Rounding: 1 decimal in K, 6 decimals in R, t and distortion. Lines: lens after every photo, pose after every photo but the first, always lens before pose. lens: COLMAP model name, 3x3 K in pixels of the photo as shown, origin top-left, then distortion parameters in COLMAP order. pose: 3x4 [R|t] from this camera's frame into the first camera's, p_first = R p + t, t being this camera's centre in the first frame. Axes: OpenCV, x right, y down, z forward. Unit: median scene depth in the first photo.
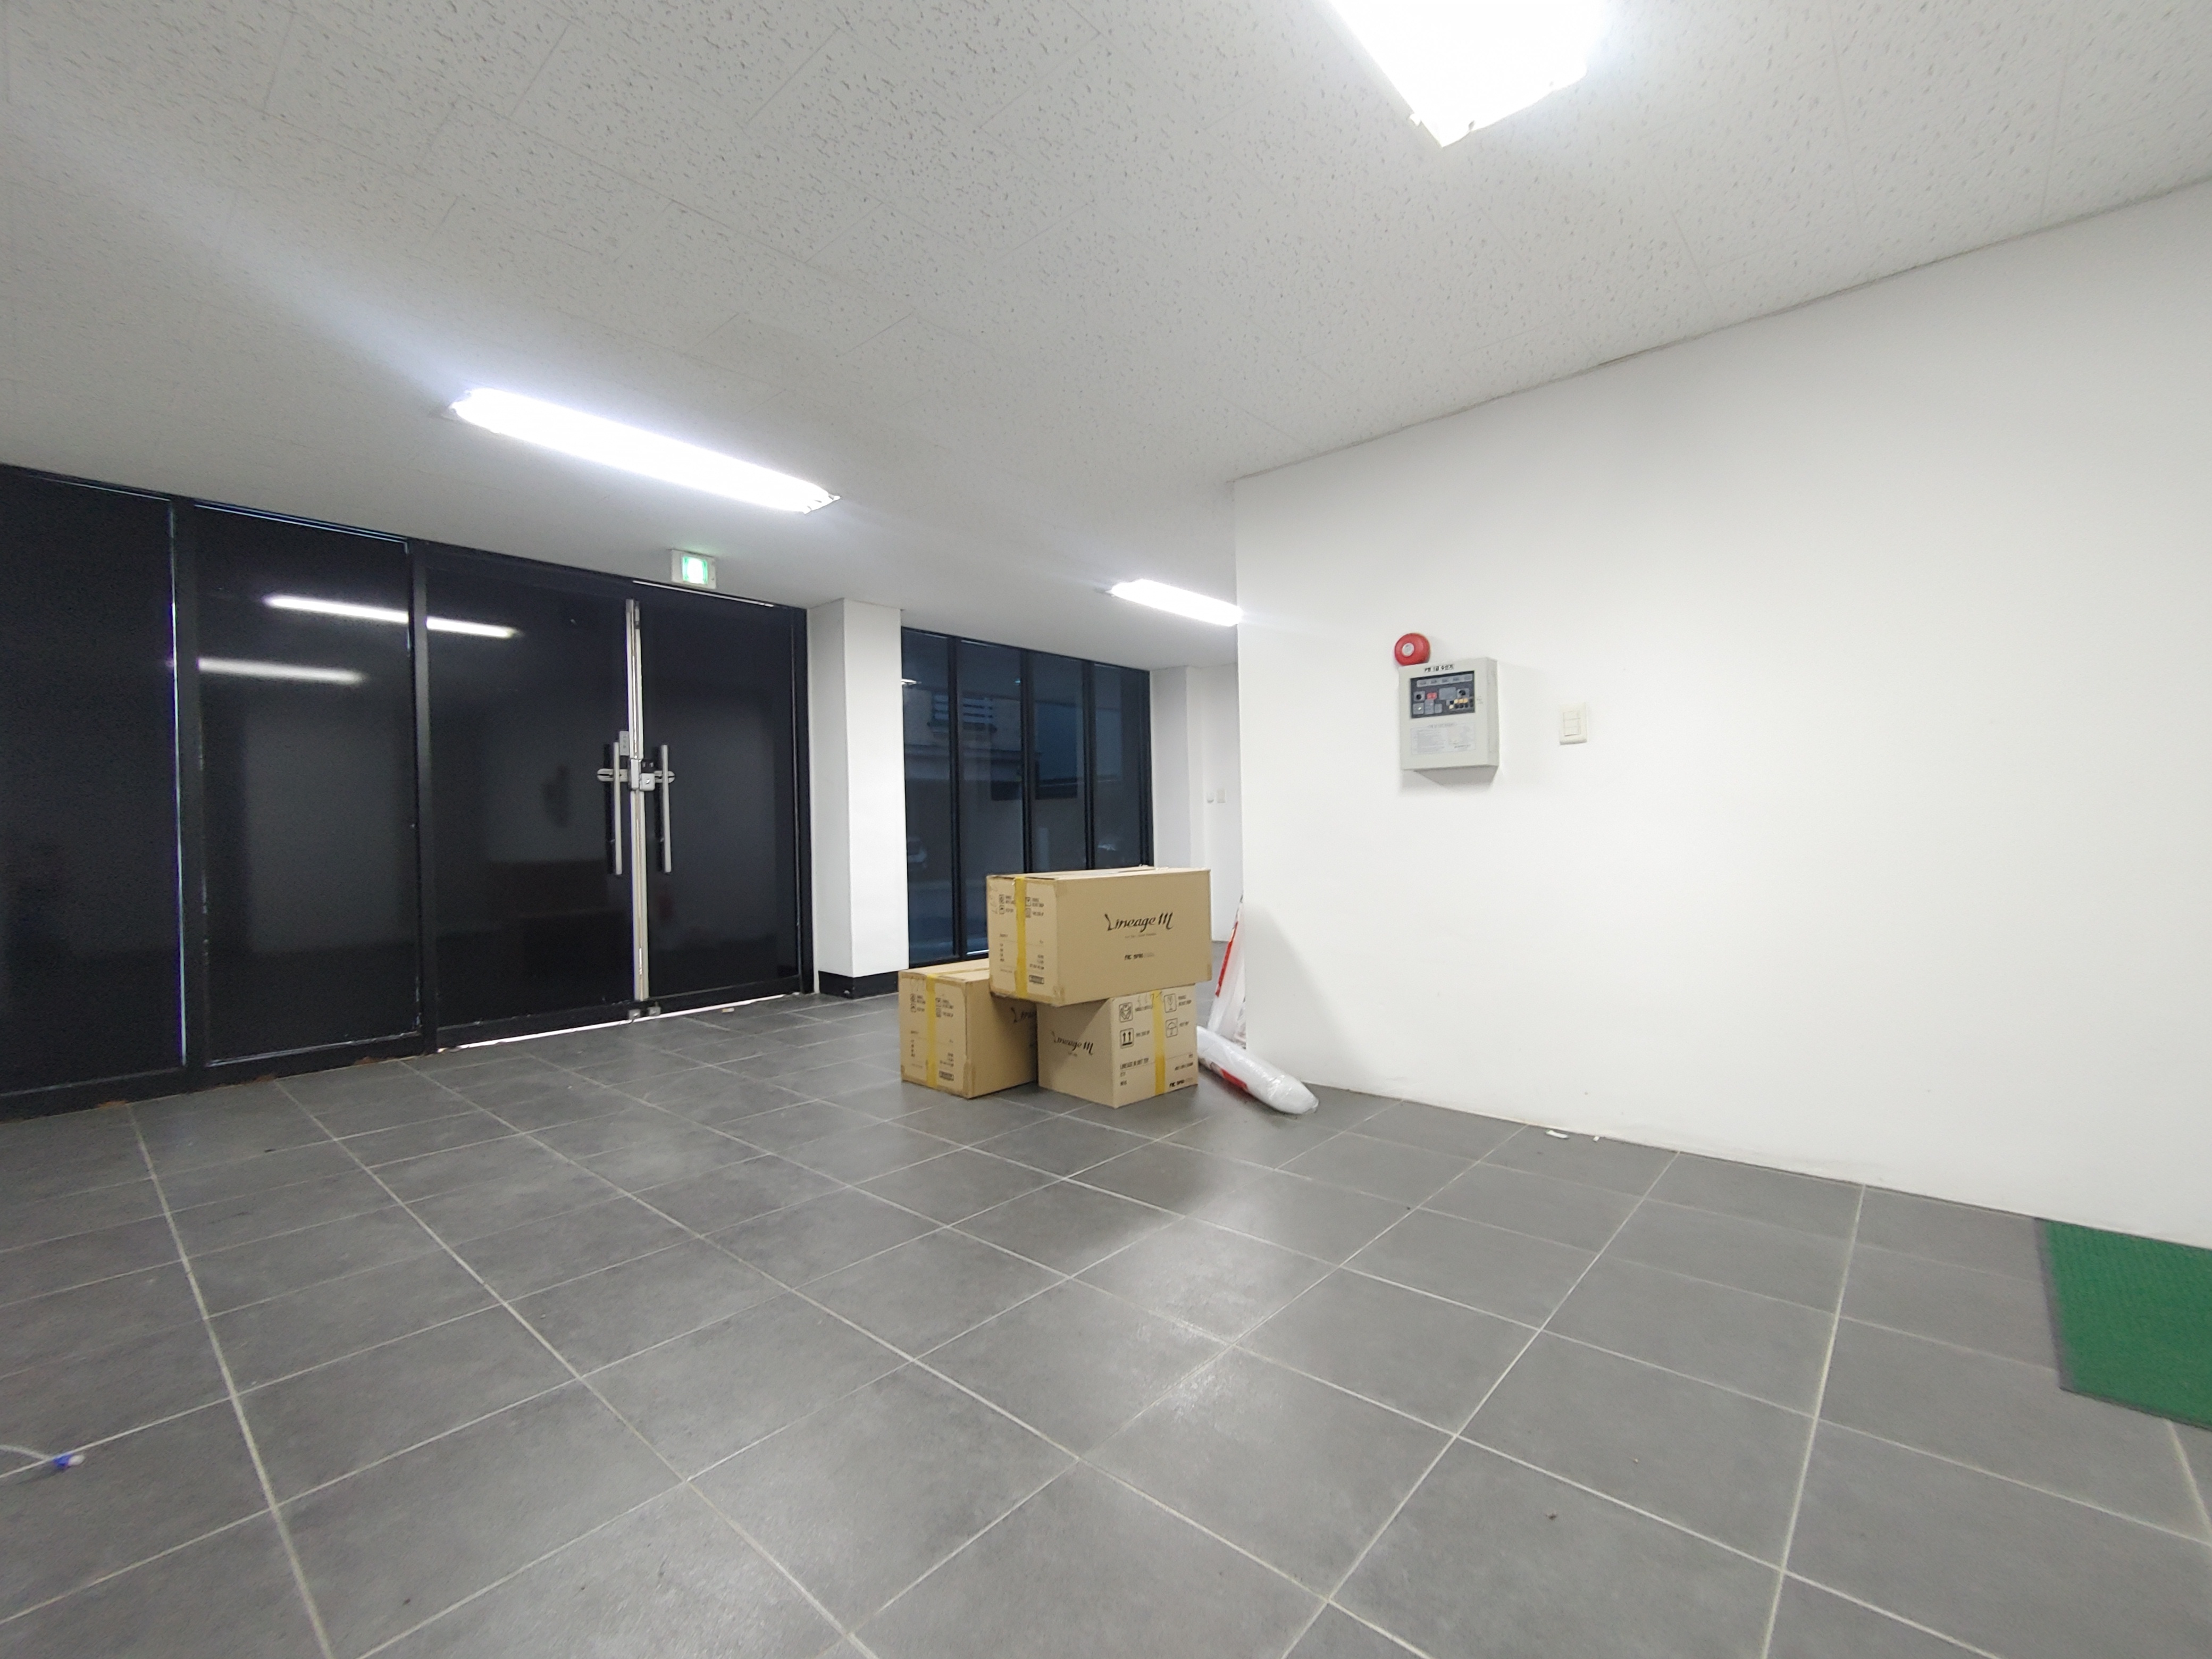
lens RADIAL K [[939.2, 0, 1102.9], [0, 939.2, 829.9], [0, 0, 1]] dist [0.000809, 0.000117]
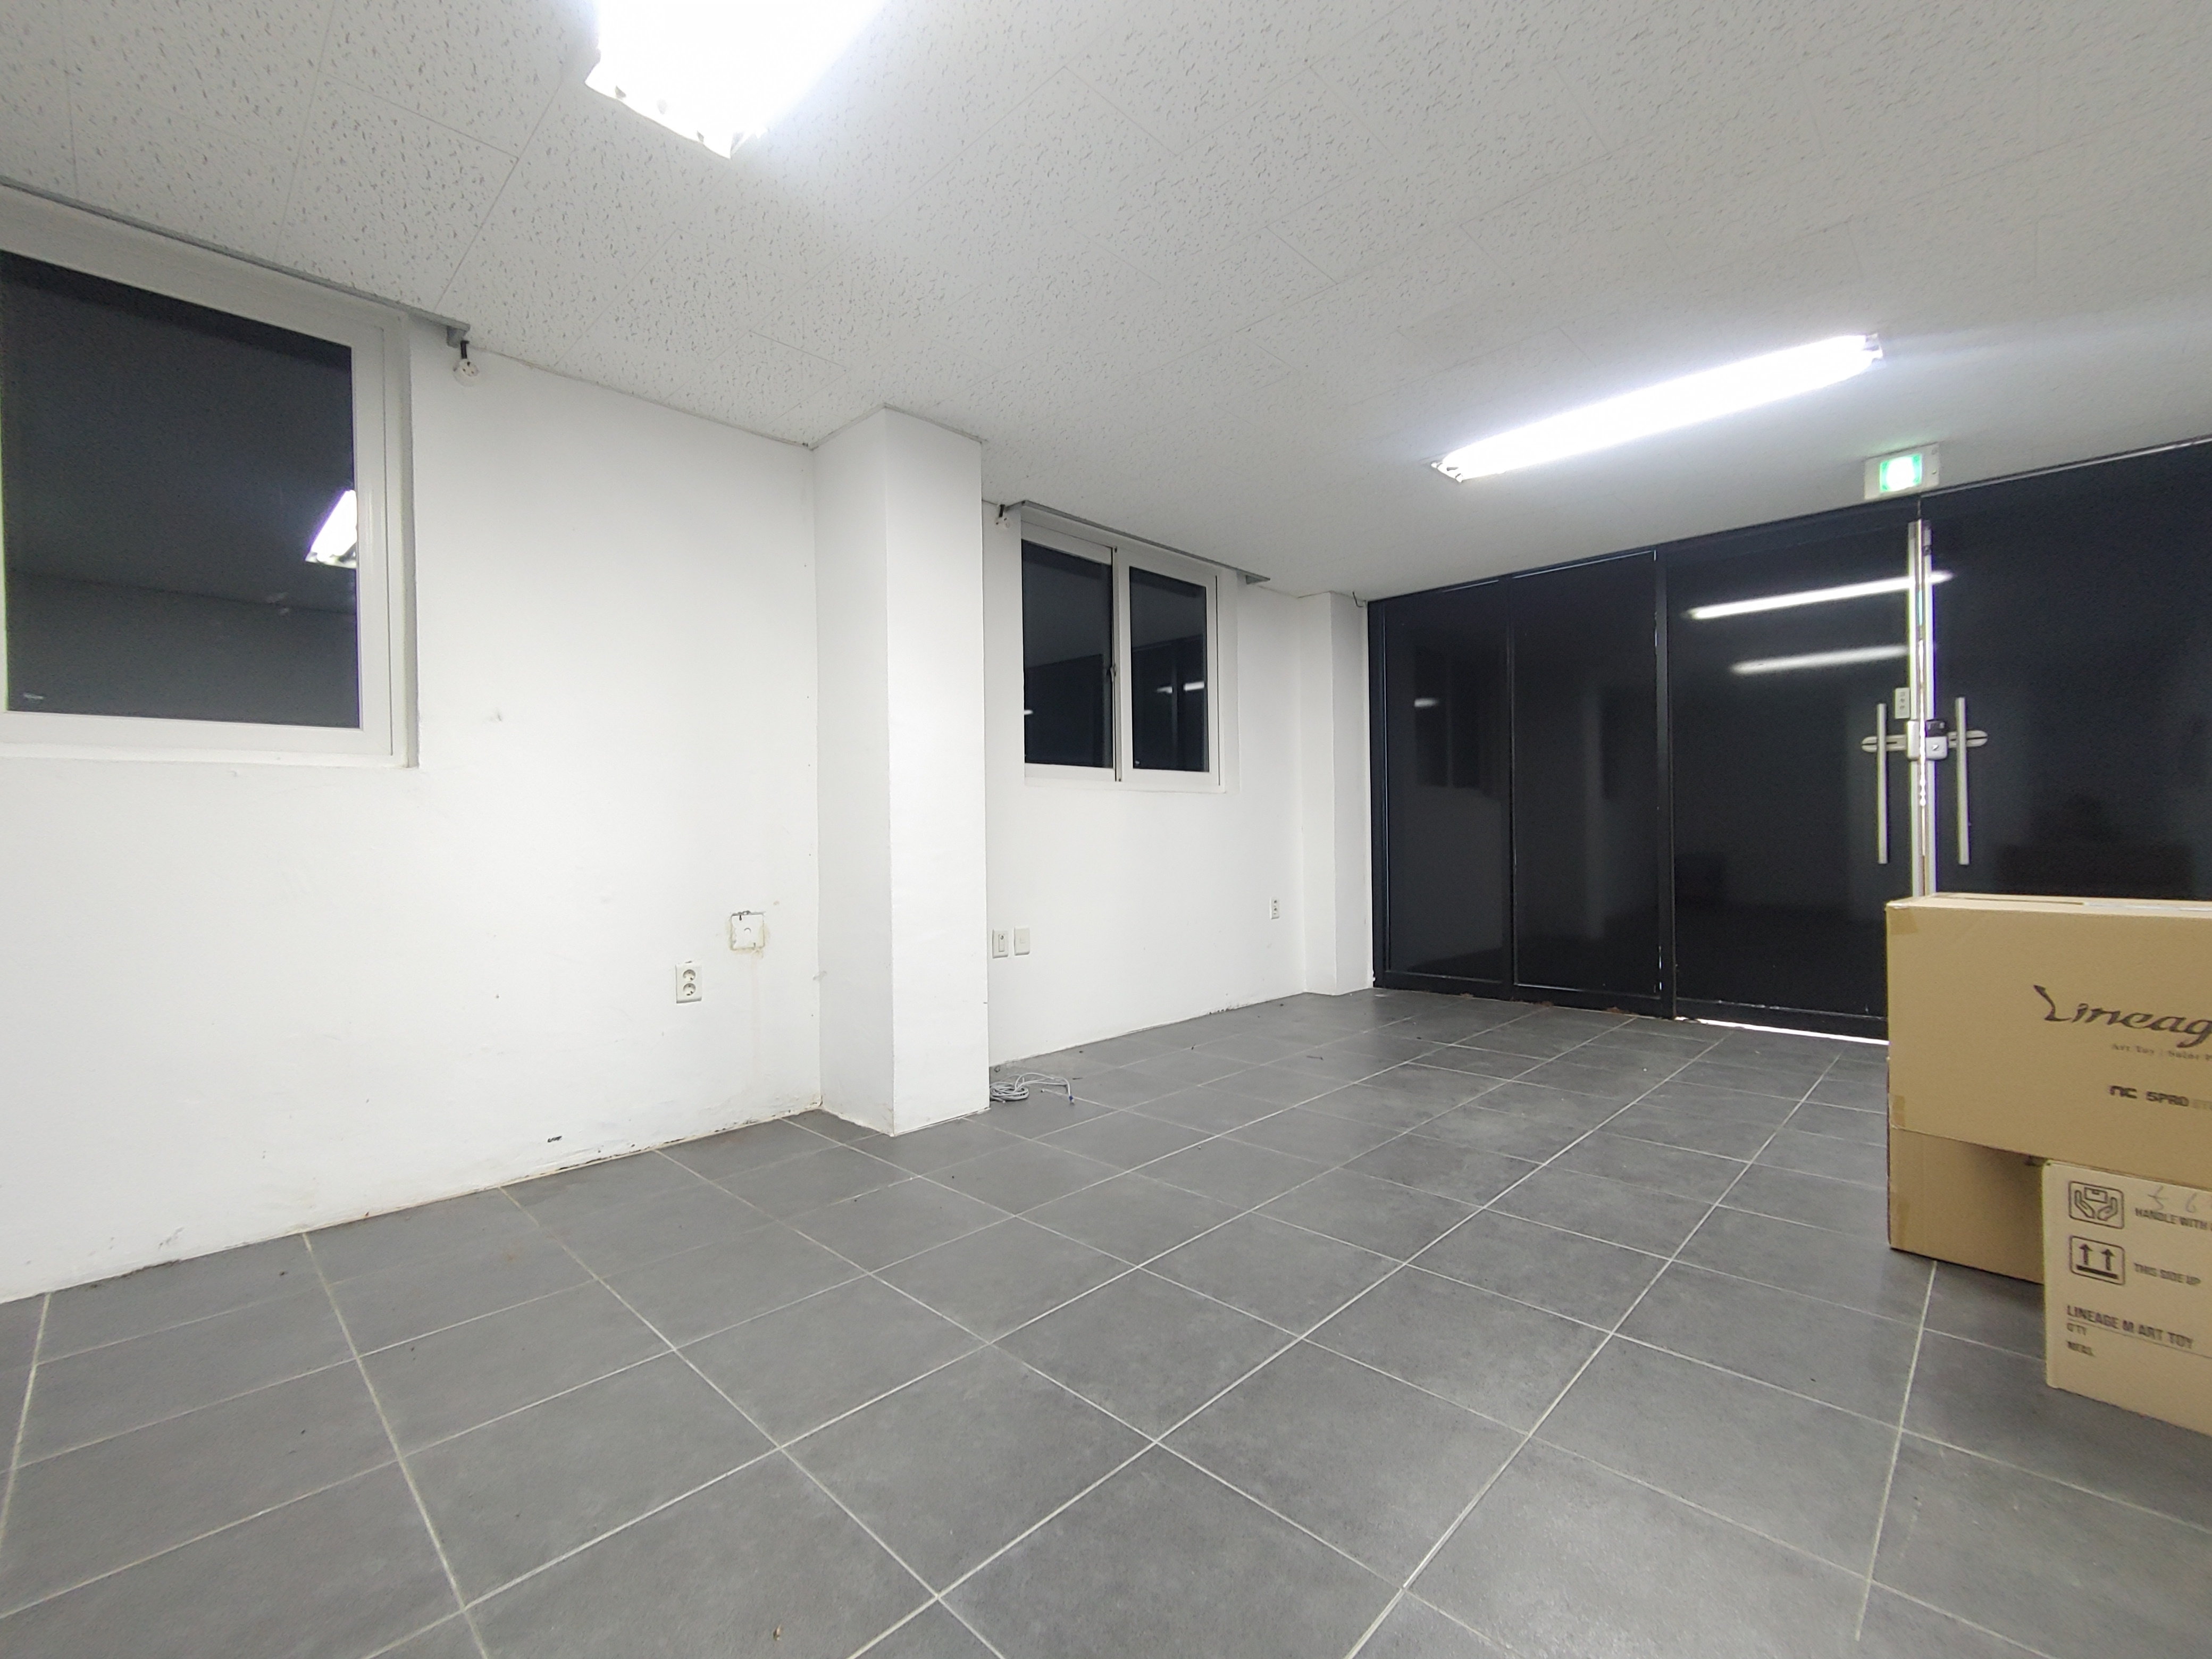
lens RADIAL K [[939.2, 0, 1102.9], [0, 939.2, 829.9], [0, 0, 1]] dist [0.000809, 0.000117]
pose [[-0.049805, 0.015772, -0.998634, 0.510596], [0.014948, 0.999775, 0.015045, -0.007314], [0.998647, -0.014178, -0.050029, 0.526042]]
